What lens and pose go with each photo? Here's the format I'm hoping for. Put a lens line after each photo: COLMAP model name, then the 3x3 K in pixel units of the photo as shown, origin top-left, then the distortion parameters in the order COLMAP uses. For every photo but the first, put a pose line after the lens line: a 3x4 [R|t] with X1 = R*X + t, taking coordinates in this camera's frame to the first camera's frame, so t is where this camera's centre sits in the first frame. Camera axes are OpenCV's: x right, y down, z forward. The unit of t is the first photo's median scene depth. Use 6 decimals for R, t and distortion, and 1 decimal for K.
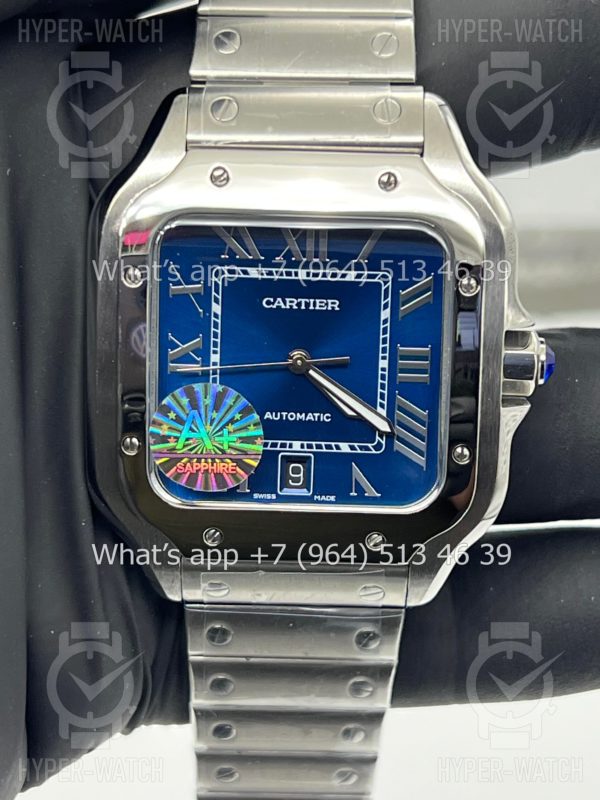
lens RADIAL K [[1776.2, 0, 300.0], [0, 1776.2, 400.0], [0, 0, 1]] dist [0.154331, -0.215103]
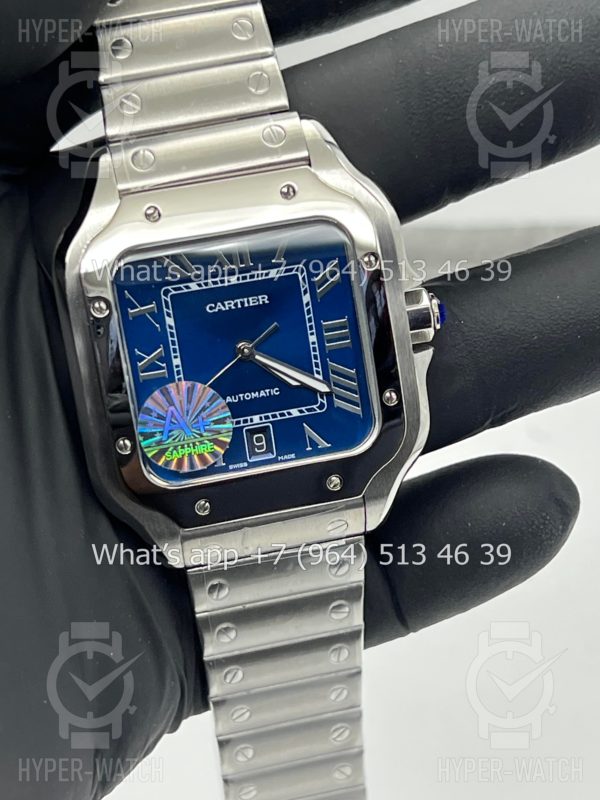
lens RADIAL K [[1776.2, 0, 300.0], [0, 1776.2, 400.0], [0, 0, 1]] dist [0.154331, -0.215103]
pose [[0.972526, -0.204560, 0.111126, -0.106065], [0.205153, 0.978710, 0.006199, 0.011629], [-0.110028, 0.016769, 0.993787, -0.213015]]
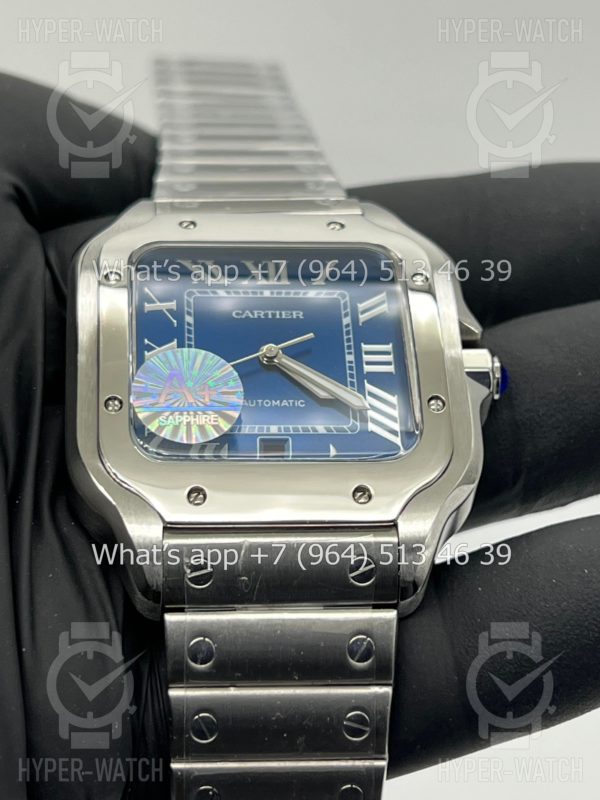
lens RADIAL K [[1776.2, 0, 300.0], [0, 1776.2, 400.0], [0, 0, 1]] dist [0.154331, -0.215103]
pose [[0.992790, -0.021934, 0.117845, -0.107365], [0.096307, 0.731289, -0.675234, 0.707370], [-0.071368, 0.681715, 0.728129, 0.251195]]
